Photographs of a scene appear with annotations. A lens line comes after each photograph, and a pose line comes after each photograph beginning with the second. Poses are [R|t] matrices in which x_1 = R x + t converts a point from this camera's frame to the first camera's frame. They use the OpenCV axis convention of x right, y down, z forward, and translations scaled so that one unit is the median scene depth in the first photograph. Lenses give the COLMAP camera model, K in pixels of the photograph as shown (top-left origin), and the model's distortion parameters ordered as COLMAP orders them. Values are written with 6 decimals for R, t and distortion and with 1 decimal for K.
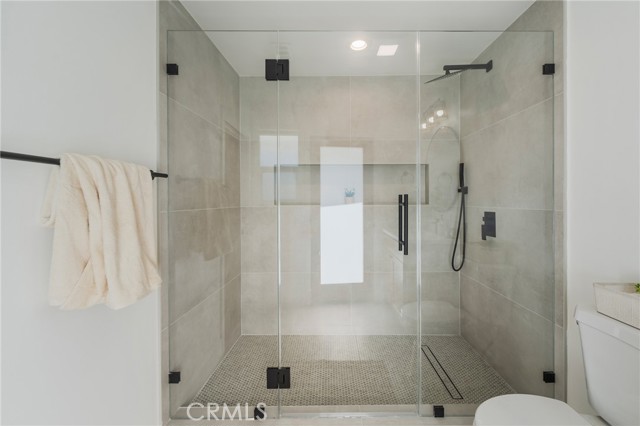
lens RADIAL K [[265.5, 0, 321.4], [0, 265.5, 200.3], [0, 0, 1]] dist [-0.000353, -0.000222]
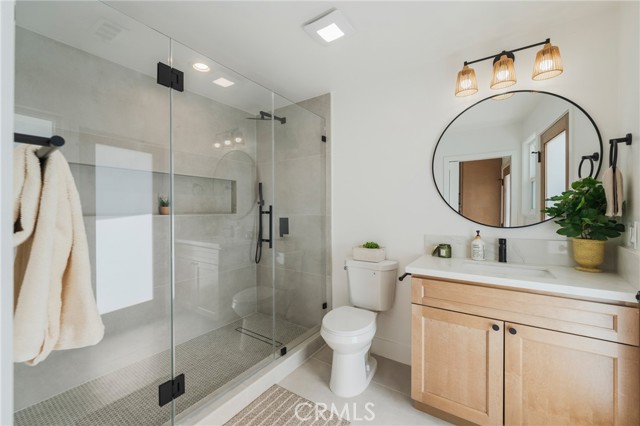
lens RADIAL K [[260.6, 0, 321.0], [0, 260.6, 208.6], [0, 0, 1]] dist [-0.001406, -0.000183]
pose [[0.565566, 0.005808, 0.824683, -0.482108], [0.001846, 0.999964, -0.008308, 0.004302], [-0.824701, 0.006221, 0.565534, -0.004367]]
